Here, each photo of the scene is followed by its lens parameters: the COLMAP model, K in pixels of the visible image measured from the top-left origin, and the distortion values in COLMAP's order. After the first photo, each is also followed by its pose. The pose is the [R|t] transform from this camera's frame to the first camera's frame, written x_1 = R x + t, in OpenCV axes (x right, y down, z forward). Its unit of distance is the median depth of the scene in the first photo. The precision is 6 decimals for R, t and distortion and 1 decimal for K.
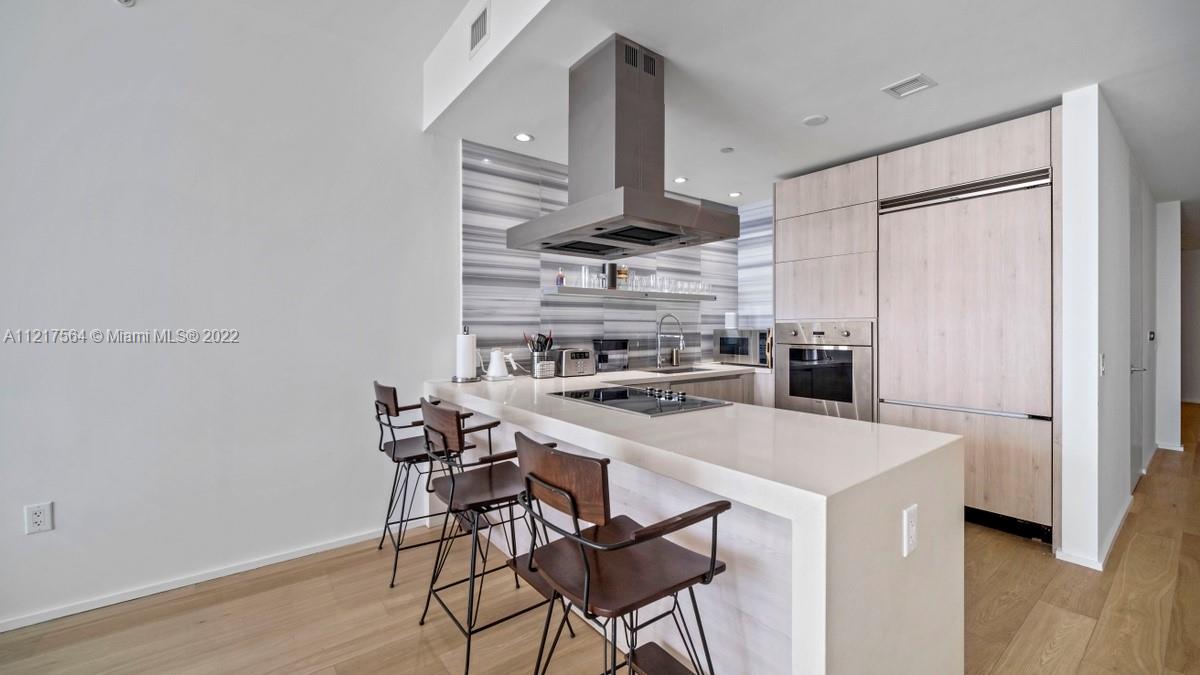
lens RADIAL K [[475.1, 0, 594.2], [0, 475.1, 325.9], [0, 0, 1]] dist [-0.000616, -0.000042]
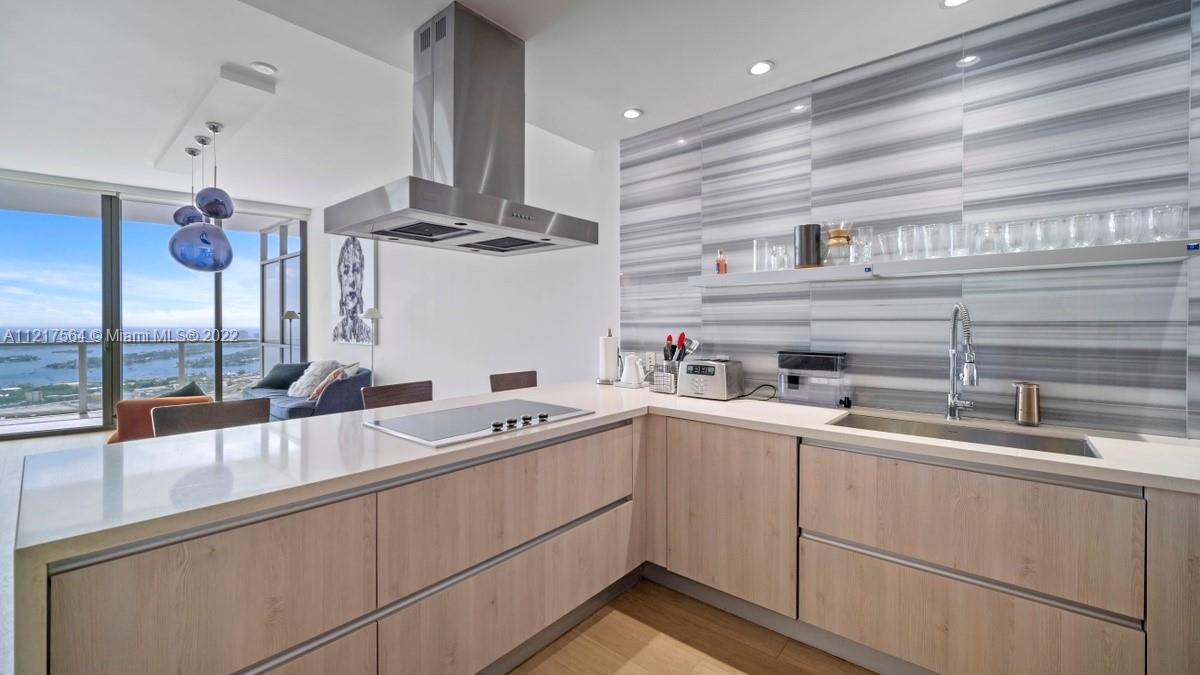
lens RADIAL K [[476.8, 0, 597.2], [0, 476.8, 330.9], [0, 0, 1]] dist [0.000075, 0.000530]
pose [[0.211351, 0.014519, -0.977302, 0.618170], [0.002333, 0.999879, 0.015359, -0.007988], [0.977407, -0.005526, 0.211292, 0.659232]]
